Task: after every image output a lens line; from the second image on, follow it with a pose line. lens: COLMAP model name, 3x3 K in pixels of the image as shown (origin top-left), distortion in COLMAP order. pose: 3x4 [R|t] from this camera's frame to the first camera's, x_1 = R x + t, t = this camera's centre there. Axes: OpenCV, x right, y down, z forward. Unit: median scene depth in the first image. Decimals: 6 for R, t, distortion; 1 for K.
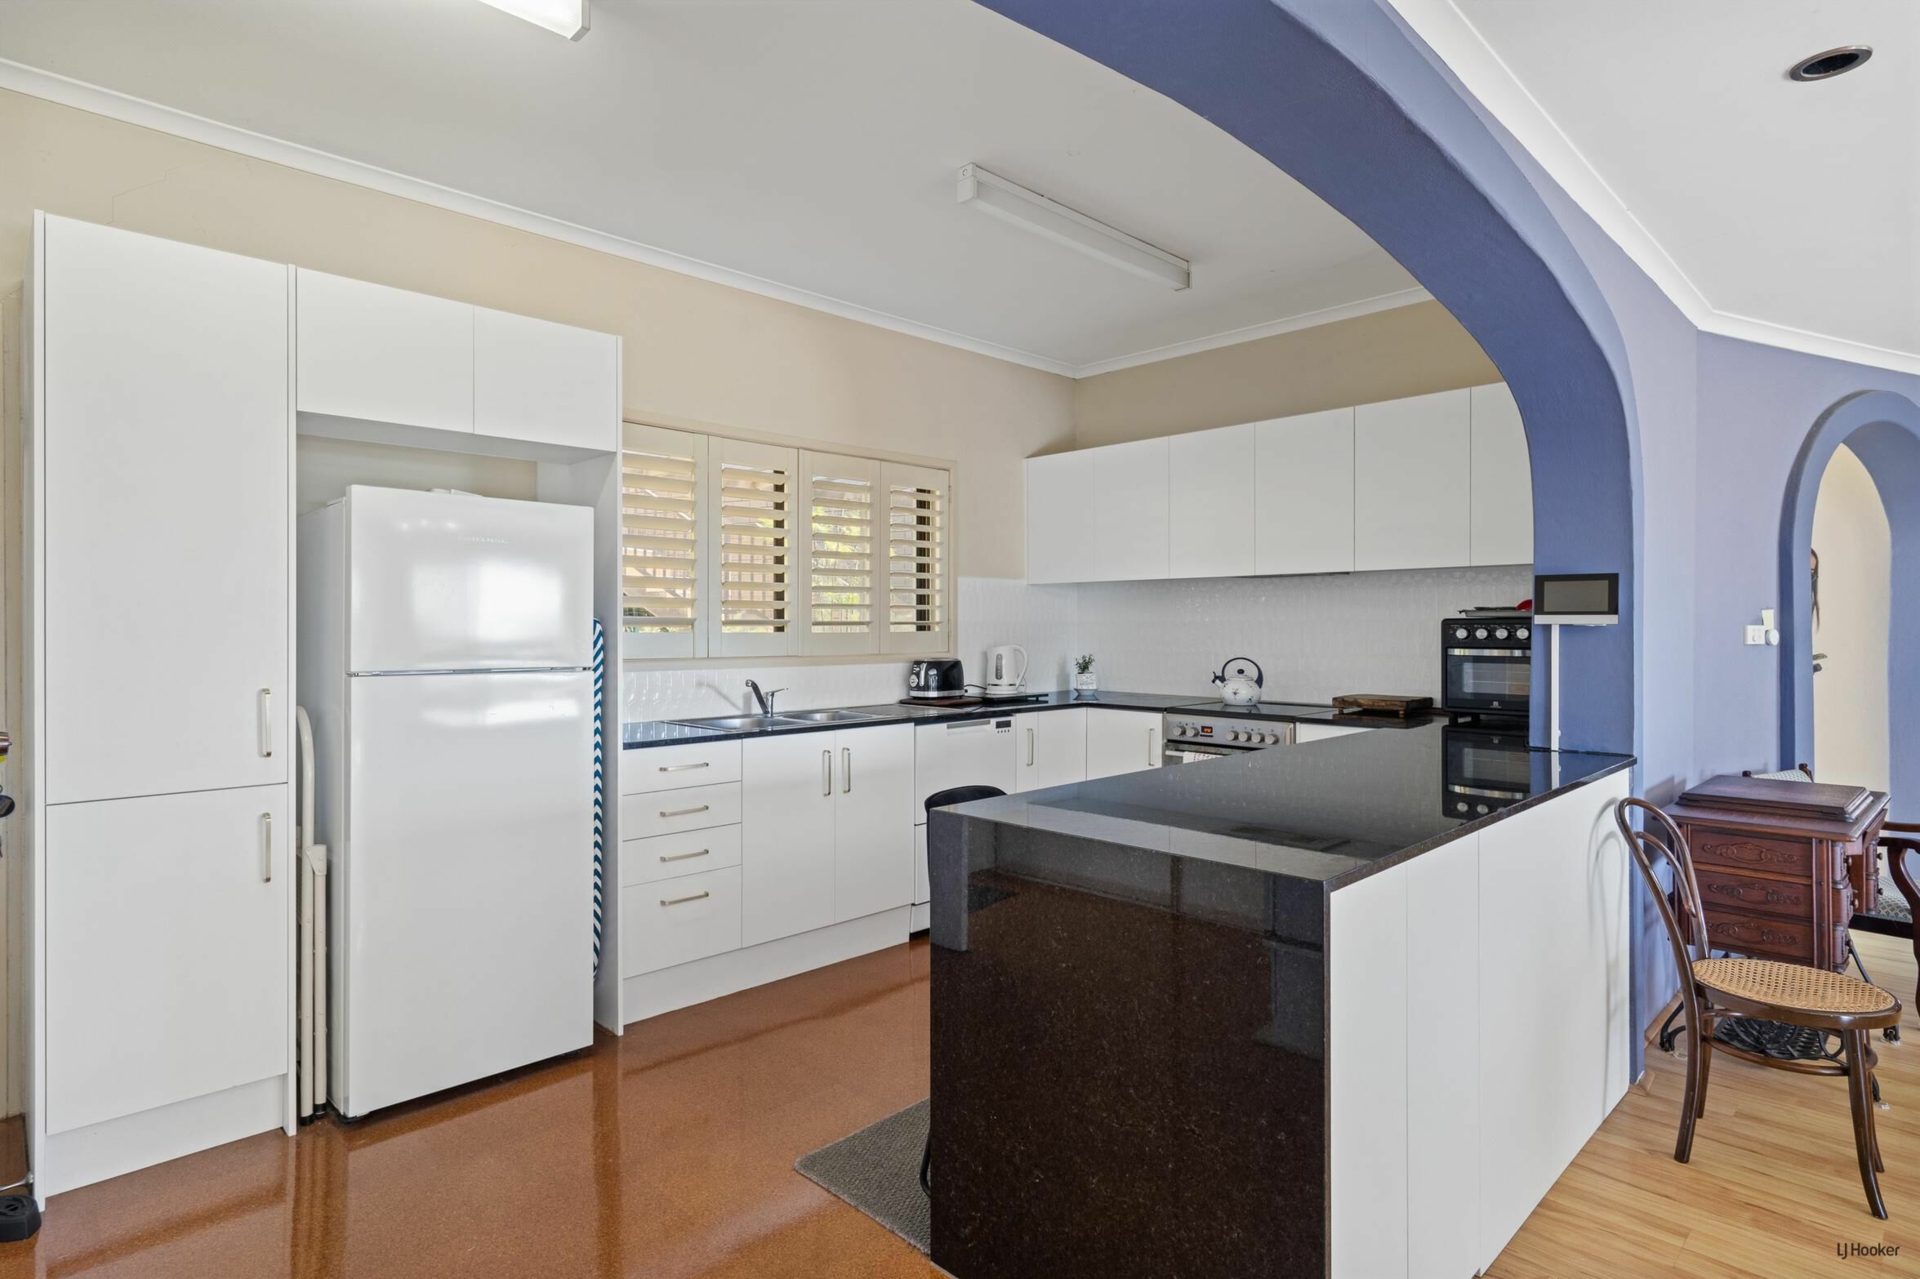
lens RADIAL K [[1003.3, 0, 927.2], [0, 1003.3, 630.7], [0, 0, 1]] dist [-0.004358, -0.001645]
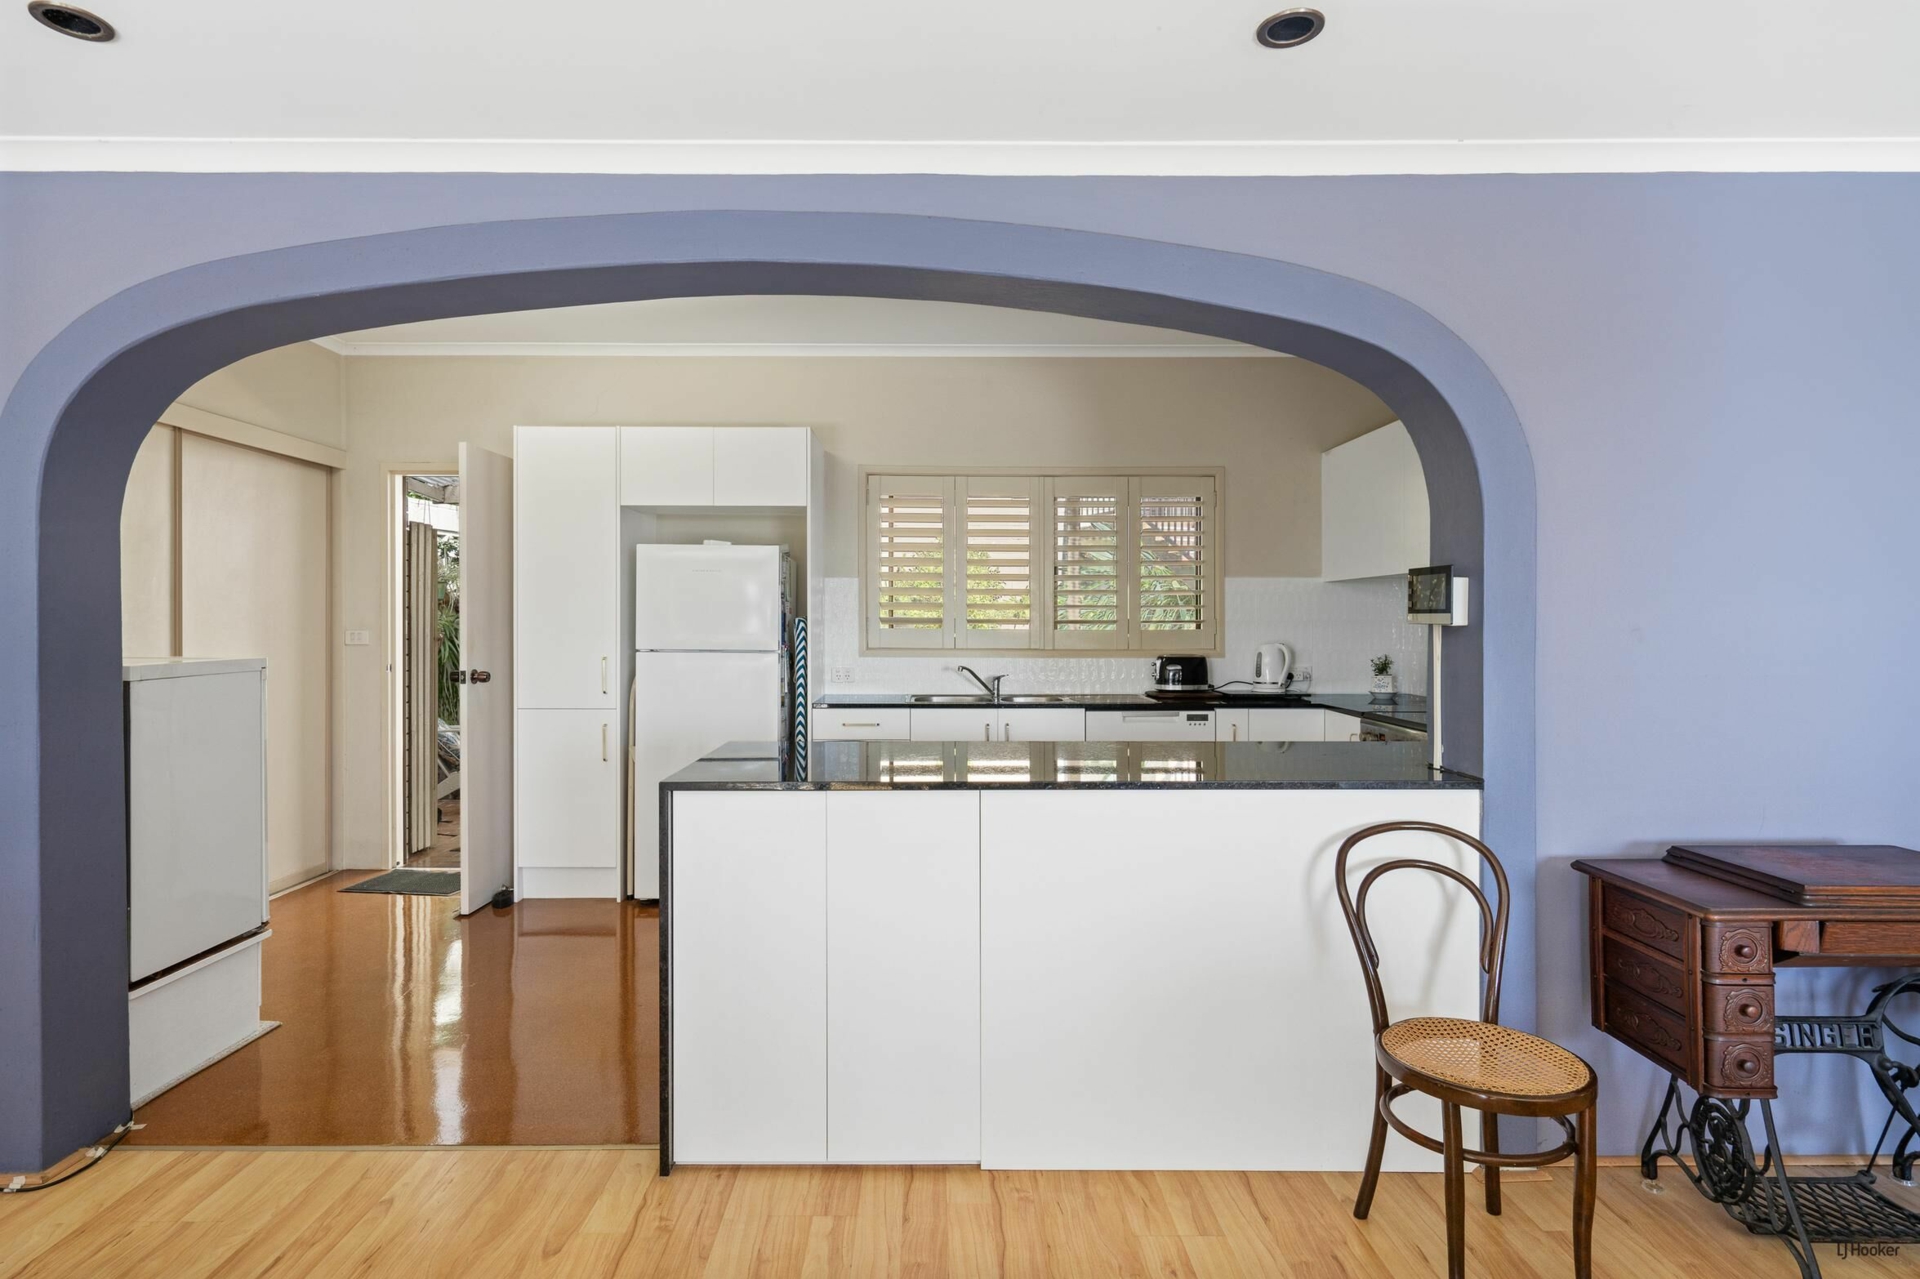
lens RADIAL K [[1003.3, 0, 927.2], [0, 1003.3, 630.7], [0, 0, 1]] dist [-0.004358, -0.001645]
pose [[0.724500, 0.006683, -0.689243, 0.648803], [-0.003726, 0.999976, 0.005779, -0.003570], [0.689265, -0.001619, 0.724507, 0.041479]]
